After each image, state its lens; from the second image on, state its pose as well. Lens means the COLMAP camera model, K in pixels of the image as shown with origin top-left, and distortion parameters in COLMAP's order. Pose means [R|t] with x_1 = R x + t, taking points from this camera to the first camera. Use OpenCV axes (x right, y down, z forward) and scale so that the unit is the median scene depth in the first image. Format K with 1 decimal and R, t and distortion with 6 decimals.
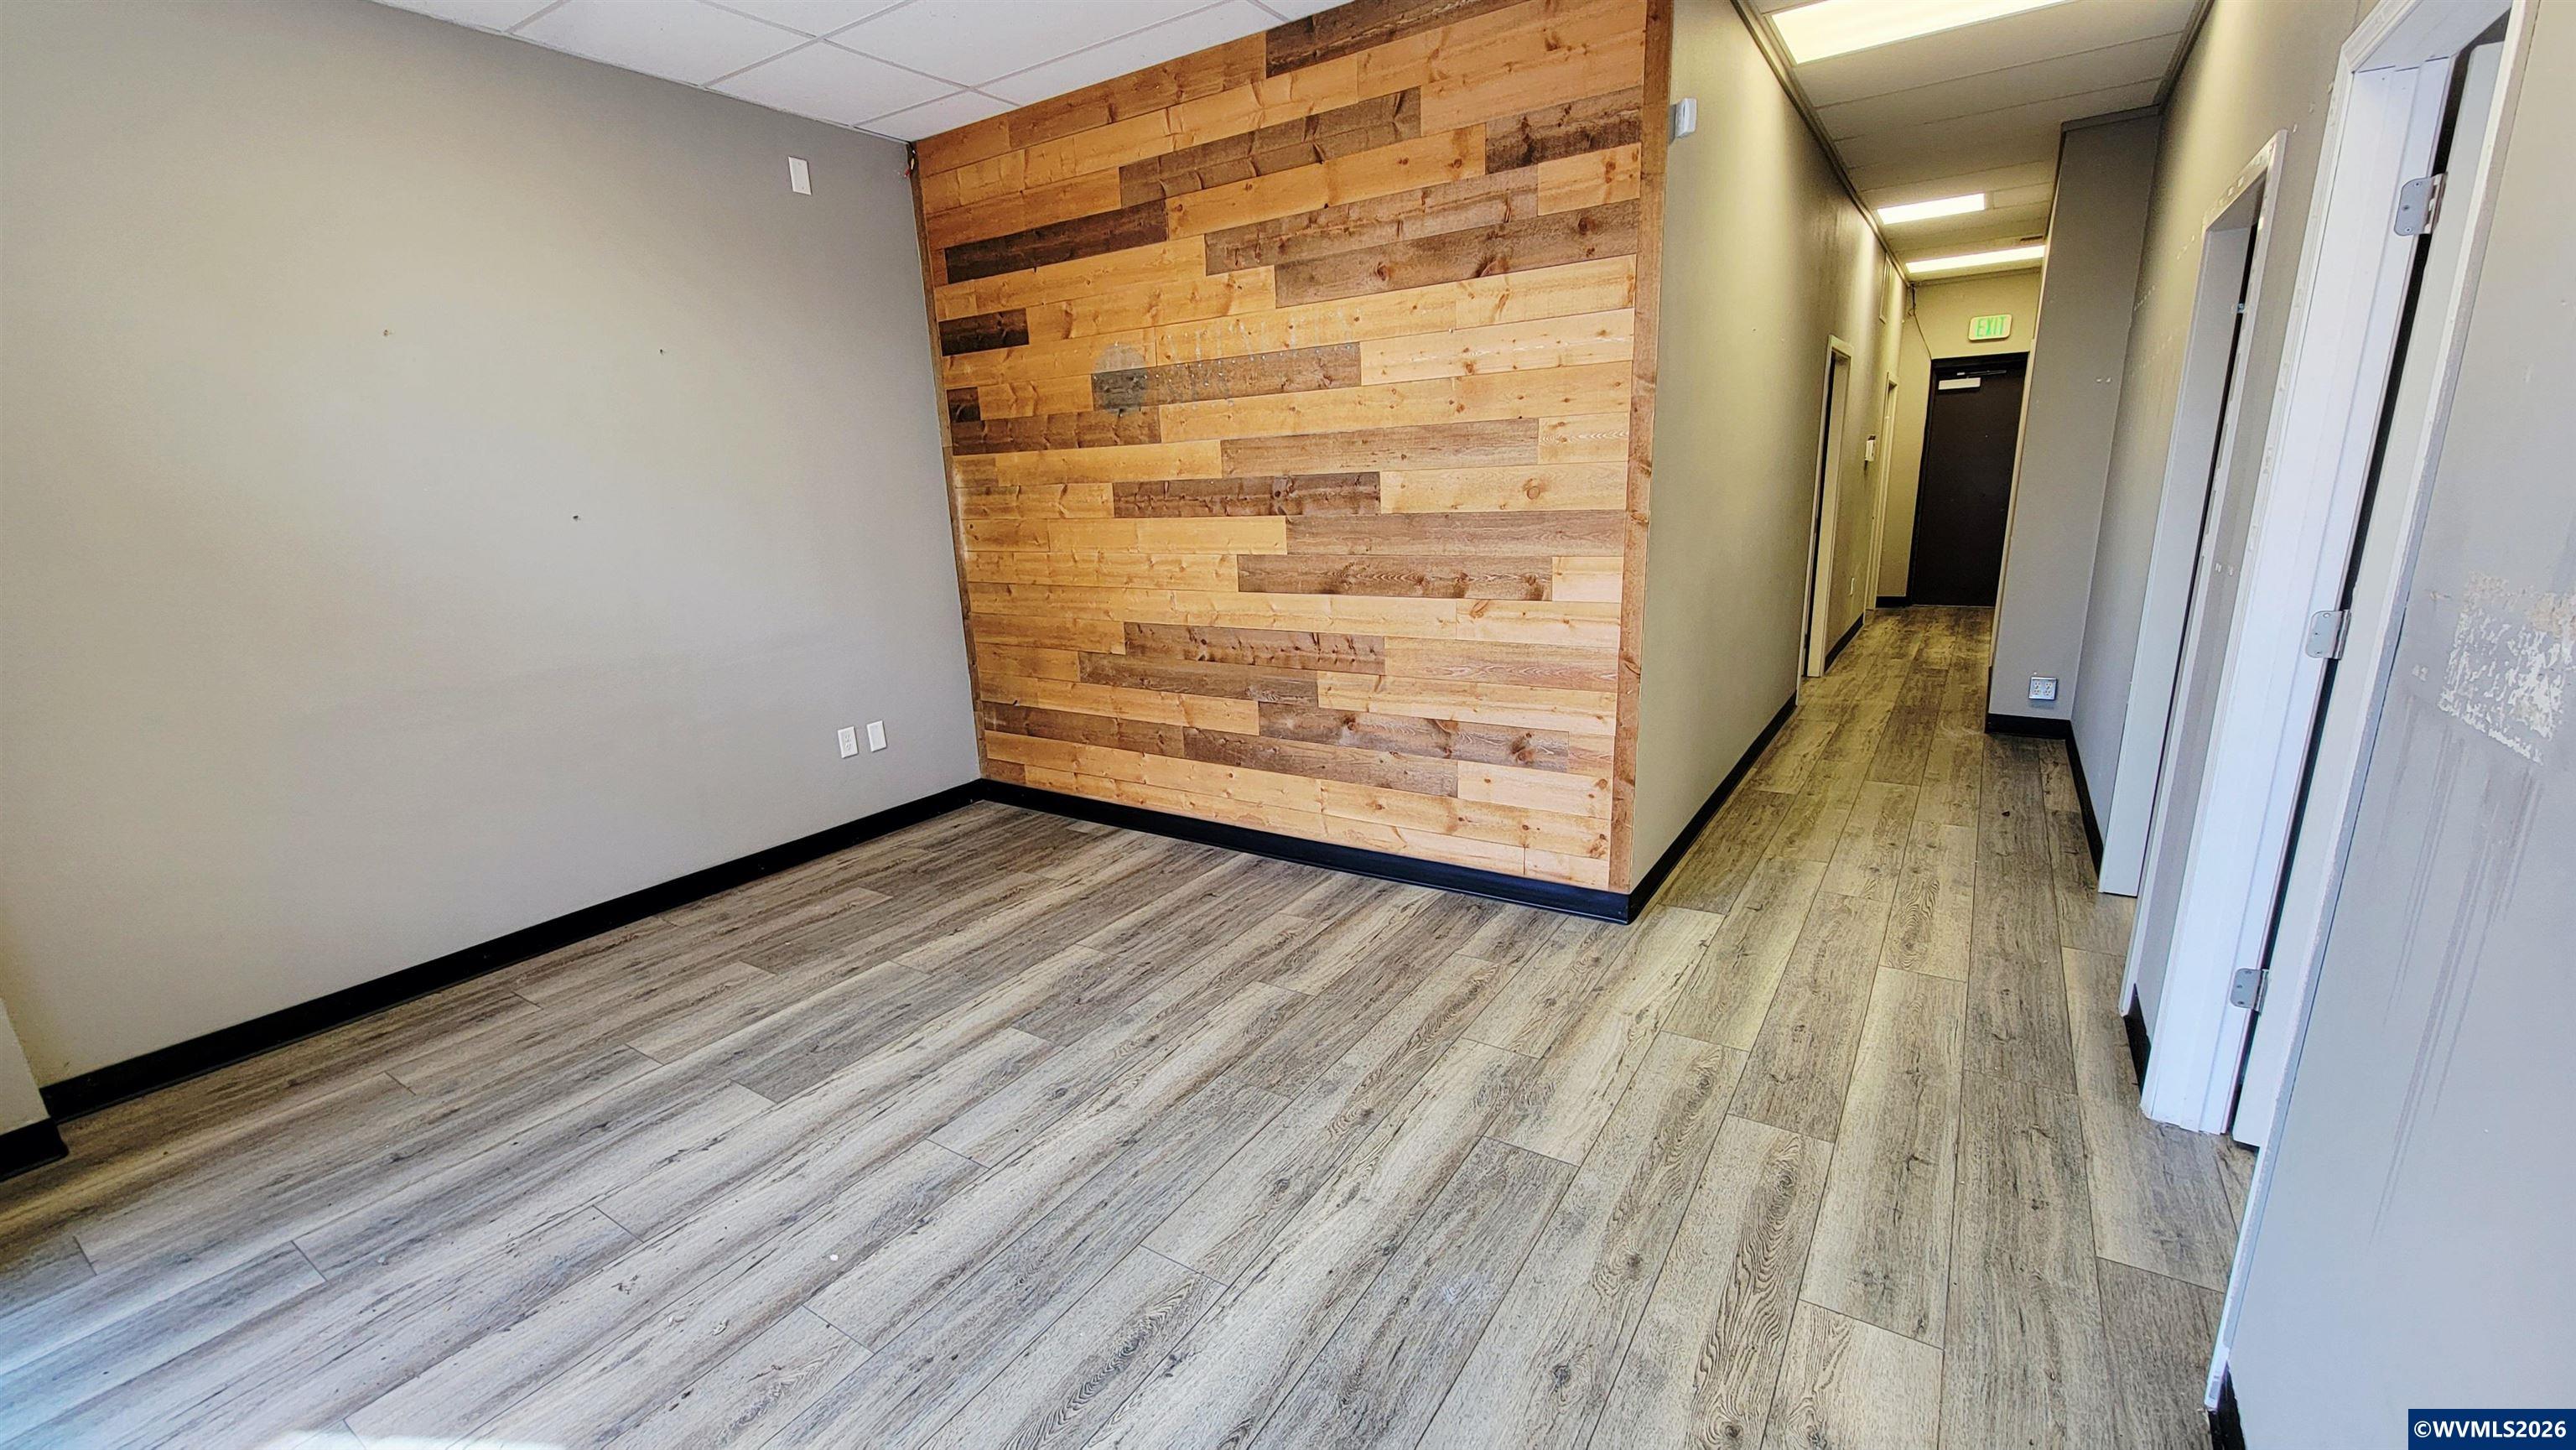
lens RADIAL K [[1056.4, 0, 1281.8], [0, 1056.4, 749.6], [0, 0, 1]] dist [0.008934, -0.000273]
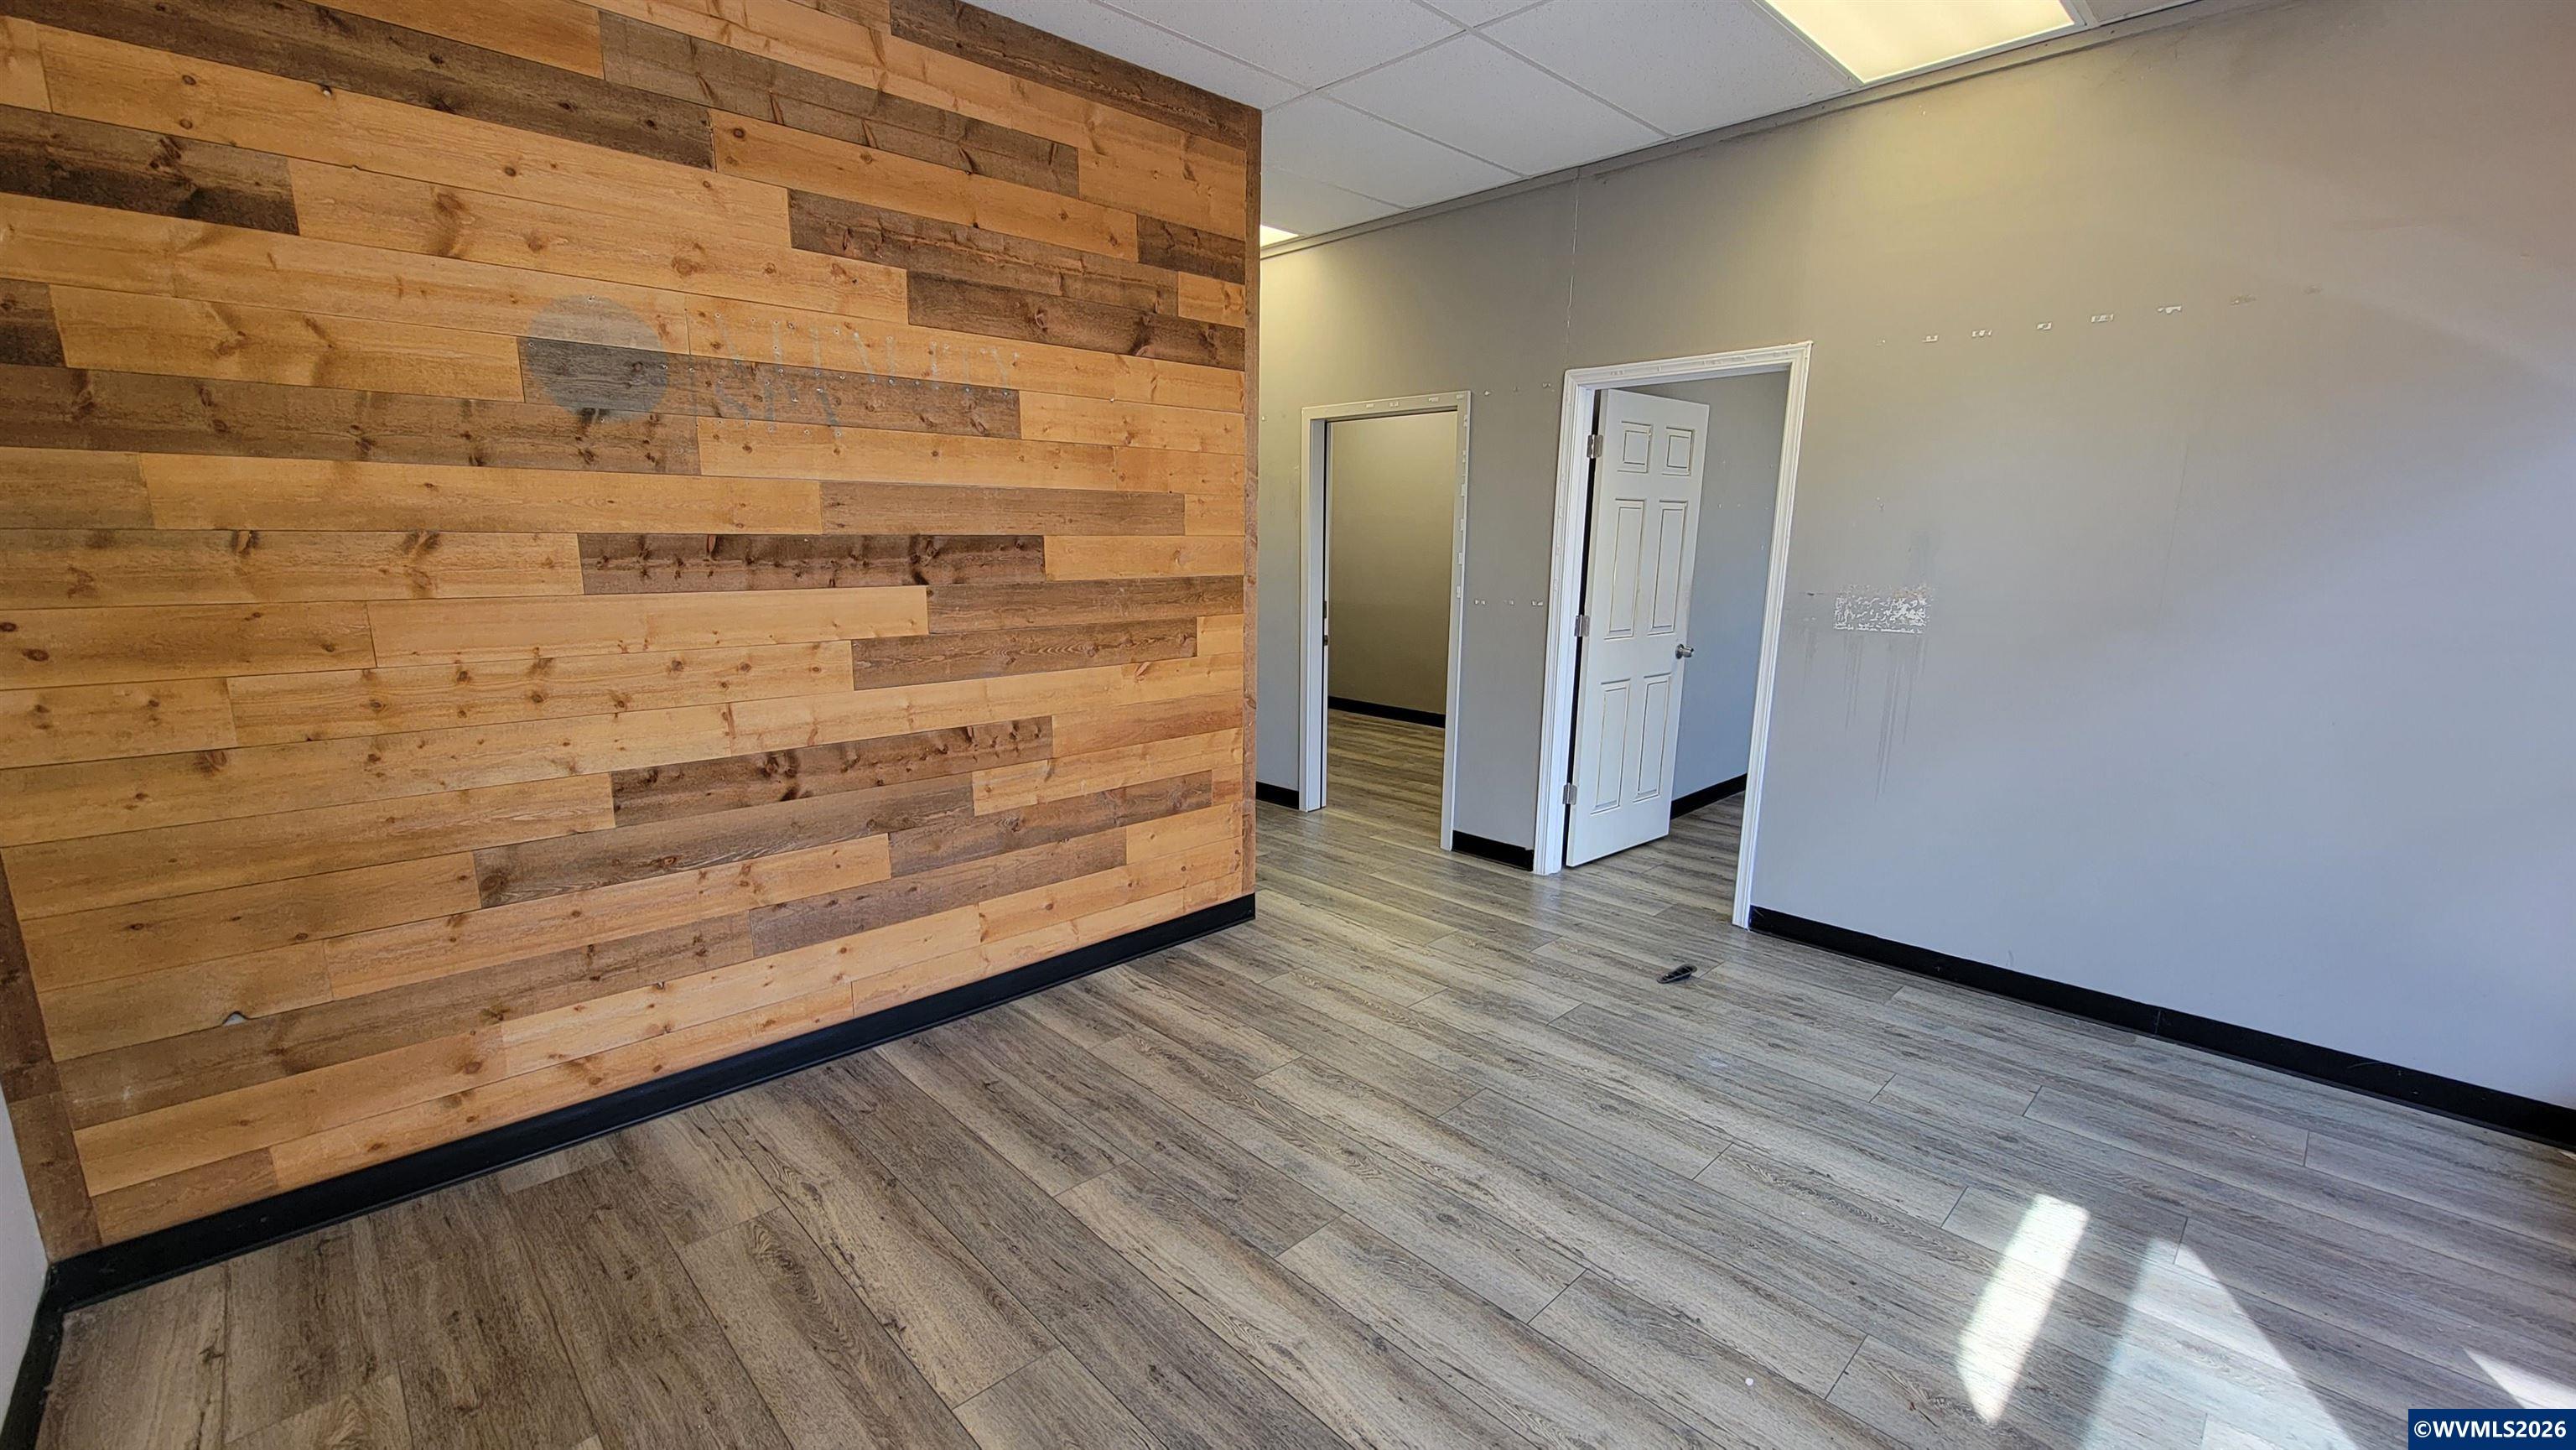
lens RADIAL K [[1041.8, 0, 1280.3], [0, 1041.8, 753.3], [0, 0, 1]] dist [-0.001962, -0.000090]
pose [[0.219121, -0.159794, 0.962524, -0.746025], [0.231083, 0.966930, 0.107919, -0.130351], [-0.947938, 0.198775, 0.248801, 0.616612]]
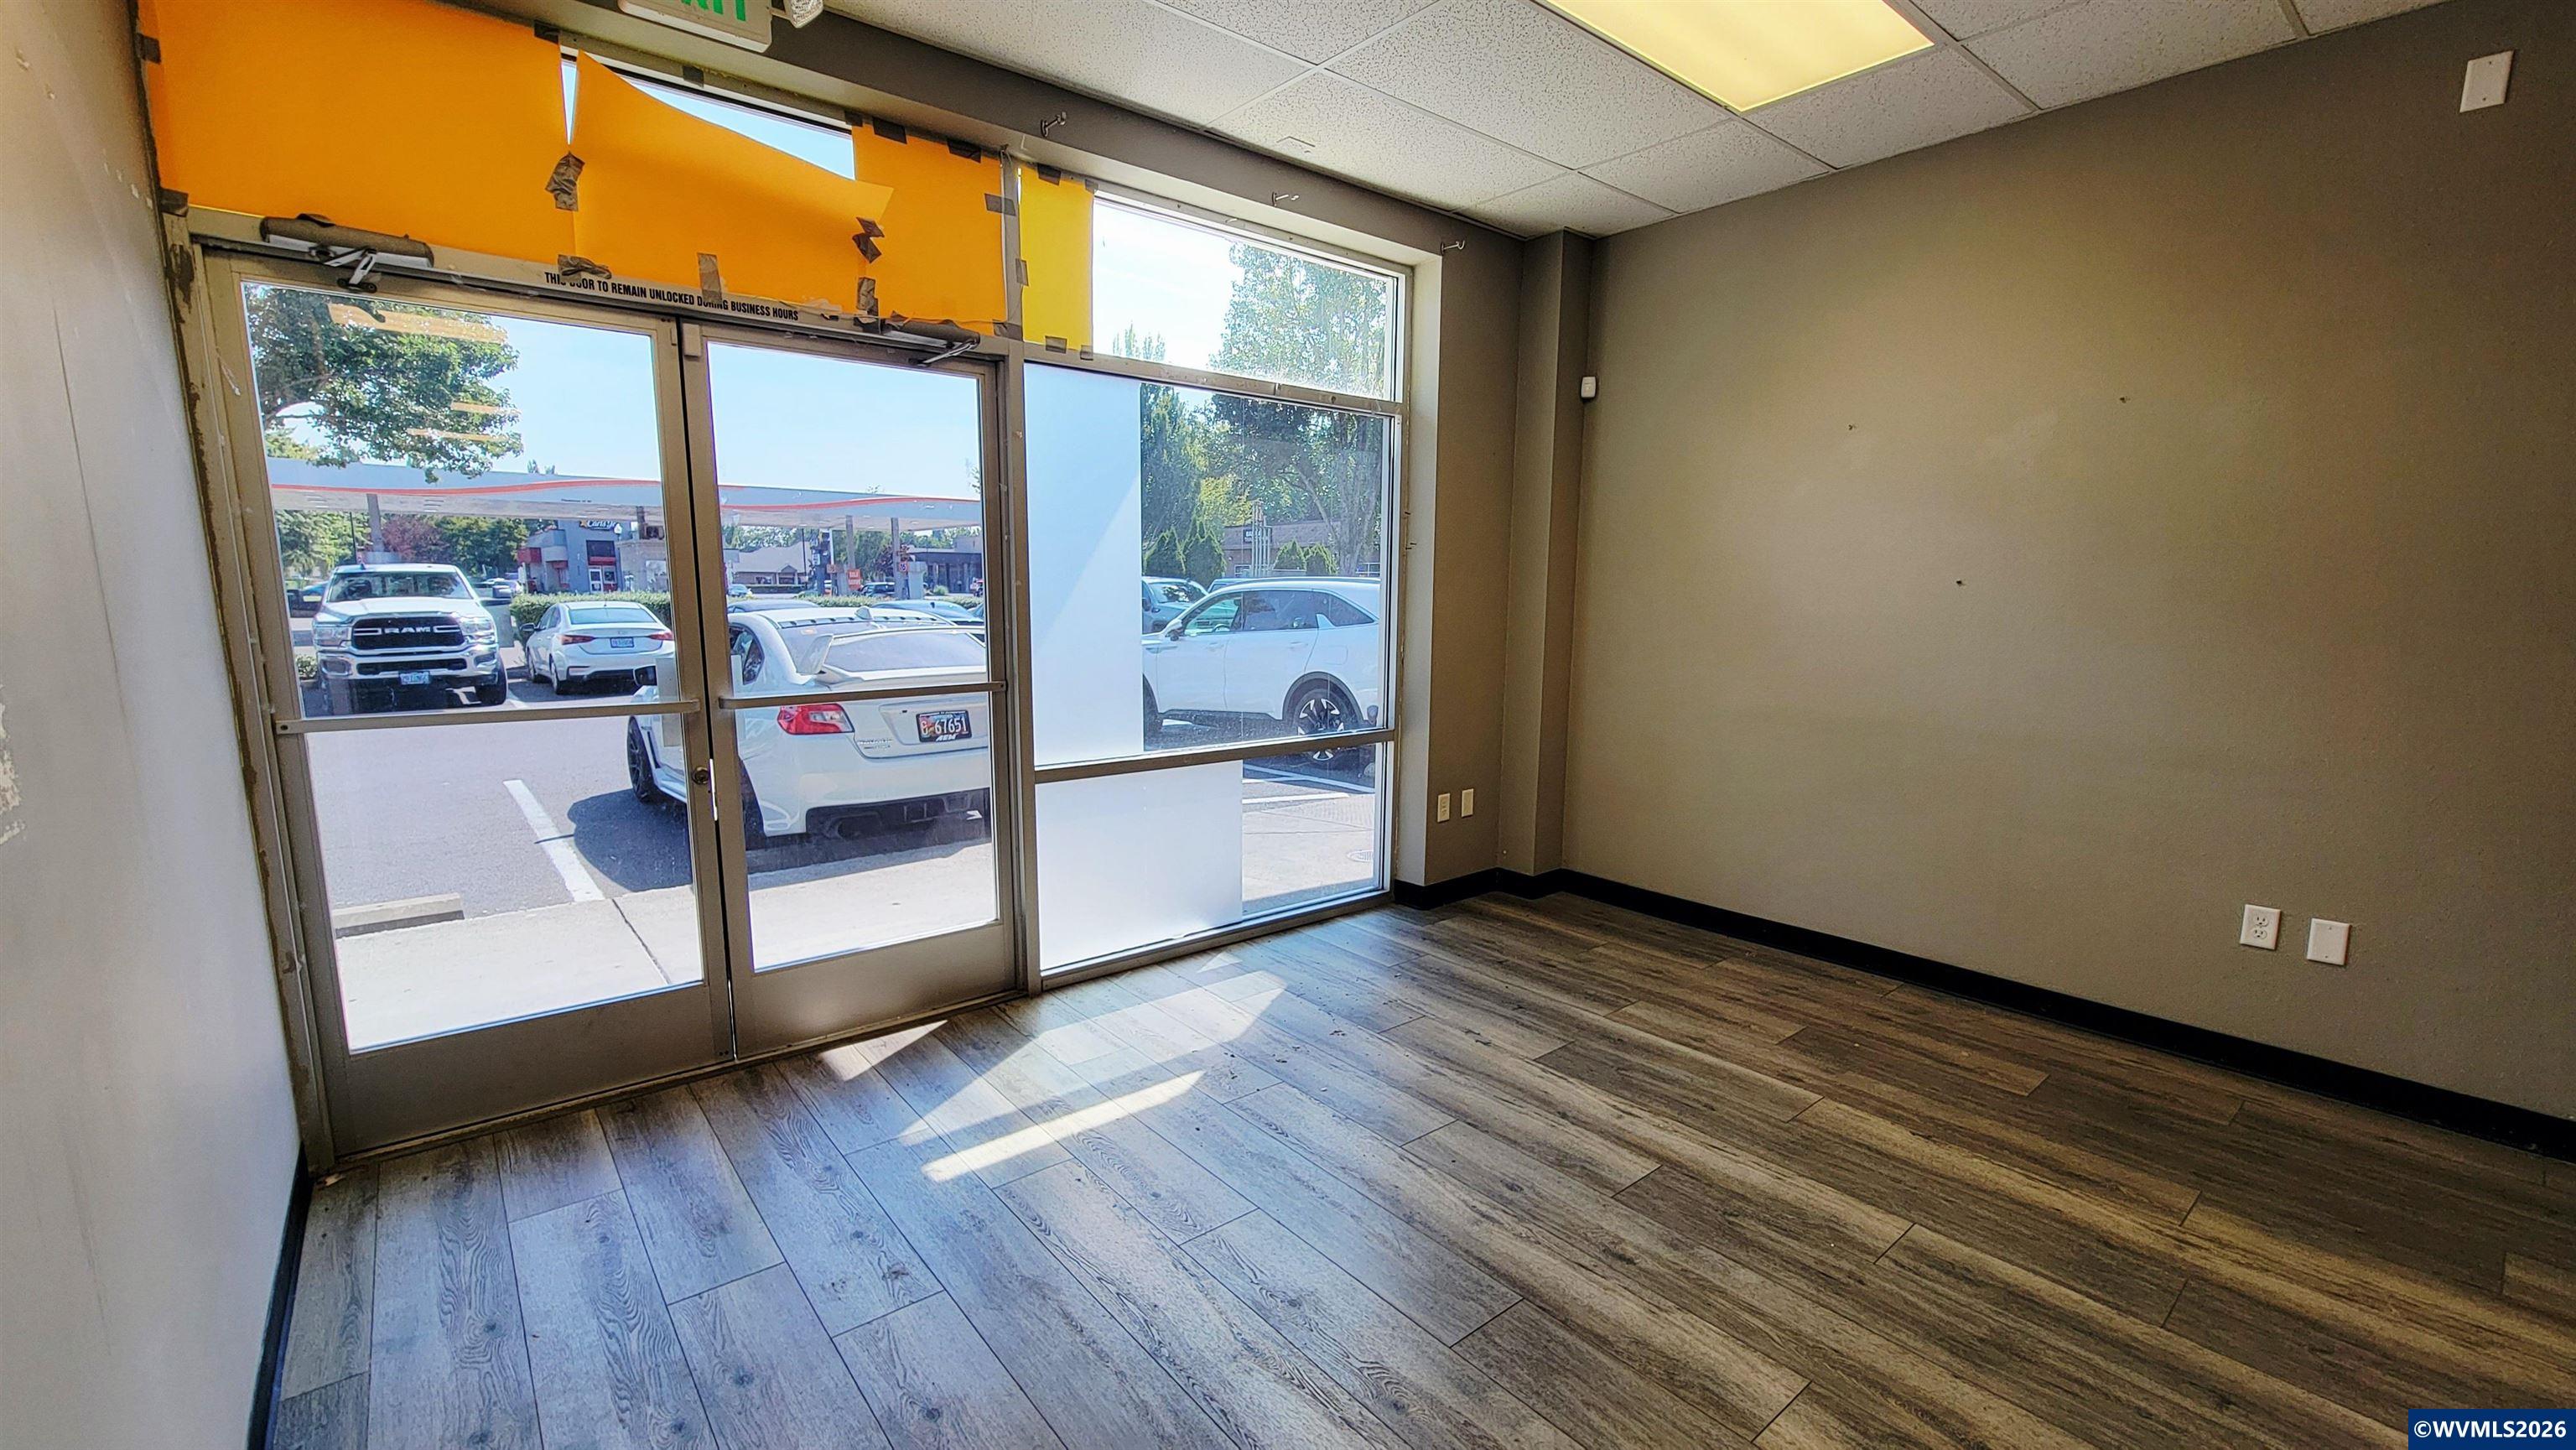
lens RADIAL K [[1056.4, 0, 1281.8], [0, 1056.4, 749.6], [0, 0, 1]] dist [0.008934, -0.000273]
pose [[-0.293586, 0.189681, -0.936925, 0.497099], [-0.233509, 0.936195, 0.262703, -0.183765], [0.926974, 0.295906, -0.230562, 0.668179]]
